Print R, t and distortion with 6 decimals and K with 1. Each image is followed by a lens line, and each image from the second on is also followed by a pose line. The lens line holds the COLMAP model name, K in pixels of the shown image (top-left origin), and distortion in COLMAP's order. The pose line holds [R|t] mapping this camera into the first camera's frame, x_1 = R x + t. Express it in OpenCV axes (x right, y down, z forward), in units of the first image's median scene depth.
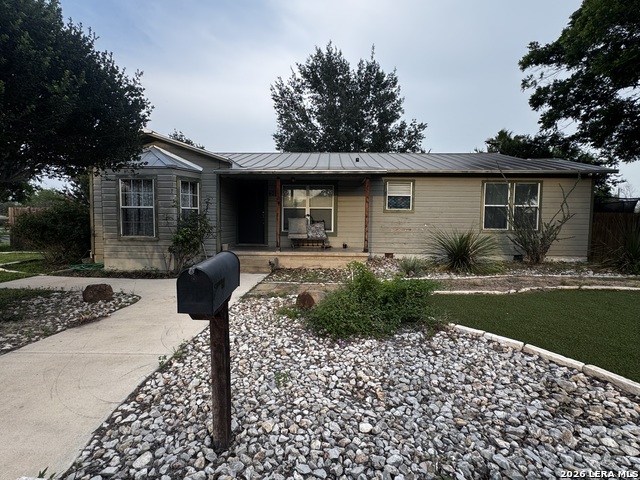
lens RADIAL K [[299.5, 0, 320.4], [0, 299.5, 239.2], [0, 0, 1]] dist [0.001921, -0.000456]
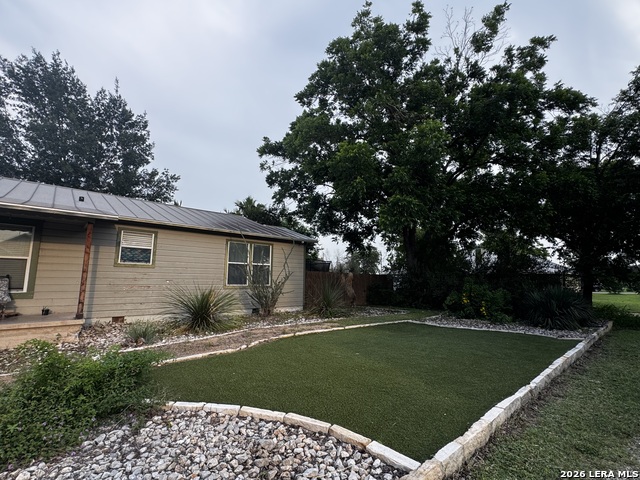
lens RADIAL K [[299.5, 0, 323.6], [0, 299.5, 239.9], [0, 0, 1]] dist [0.001921, -0.000456]
pose [[0.713691, 0.090565, 0.694581, 0.046190], [0.033126, 0.986133, -0.162617, -0.008850], [-0.699677, 0.139067, 0.700794, 0.011824]]
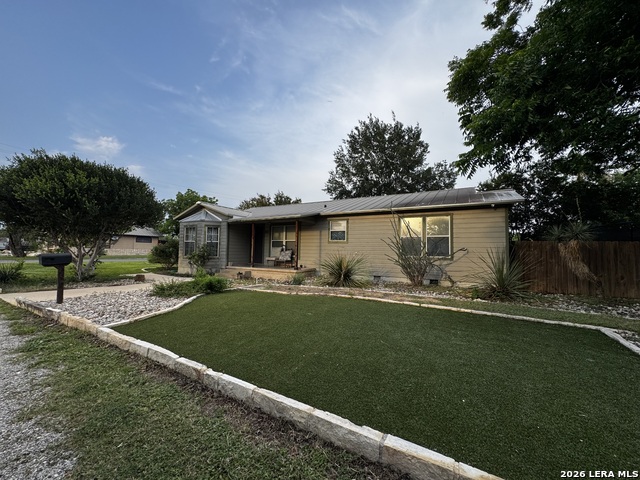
lens RADIAL K [[257.2, 0, 319.7], [0, 257.2, 240.0], [0, 0, 1]] dist [-0.010379, 0.000706]
pose [[0.880513, -0.014489, -0.473801, 0.779172], [-0.036686, 0.994452, -0.098588, 0.016154], [0.472601, 0.104189, 0.875096, -0.062870]]
